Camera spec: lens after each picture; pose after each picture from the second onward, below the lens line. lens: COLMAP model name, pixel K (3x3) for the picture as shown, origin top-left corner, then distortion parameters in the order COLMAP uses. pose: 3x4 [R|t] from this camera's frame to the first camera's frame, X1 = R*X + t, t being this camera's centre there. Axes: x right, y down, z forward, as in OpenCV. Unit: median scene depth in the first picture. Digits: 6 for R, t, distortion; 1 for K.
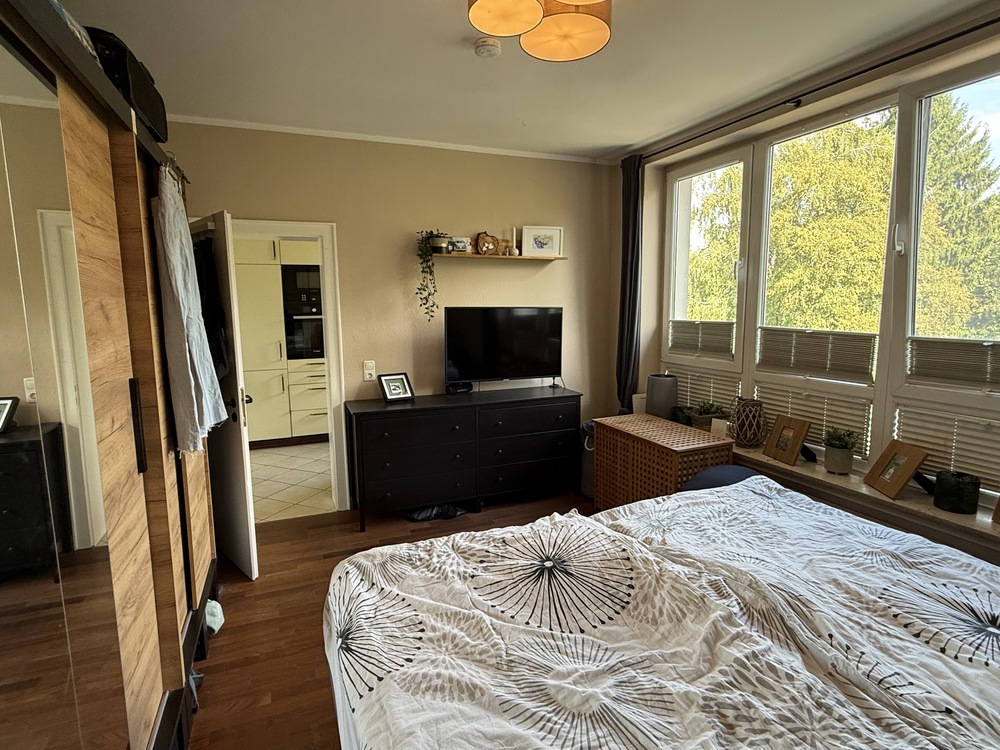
lens RADIAL K [[525.1, 0, 494.9], [0, 525.1, 370.3], [0, 0, 1]] dist [-0.017460, -0.000876]
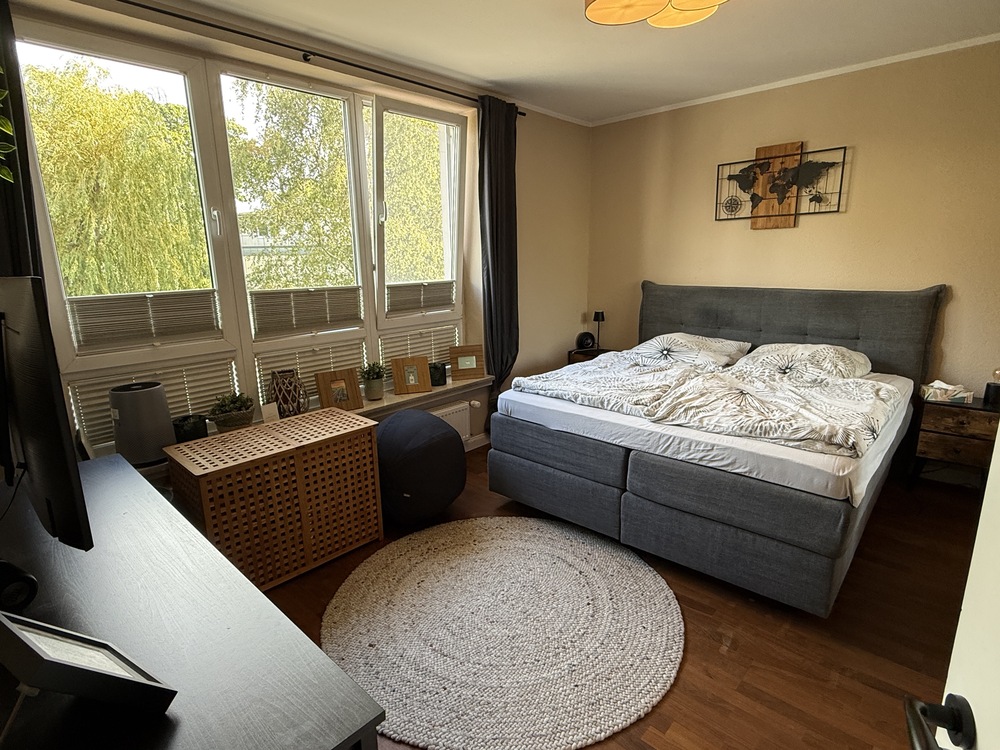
lens RADIAL K [[525.1, 0, 493.0], [0, 525.1, 380.2], [0, 0, 1]] dist [-0.017460, -0.000876]
pose [[-0.420921, -0.204191, 0.883816, -0.581228], [0.127407, 0.951368, 0.280476, -0.167646], [-0.898105, 0.230662, -0.374435, 1.225215]]
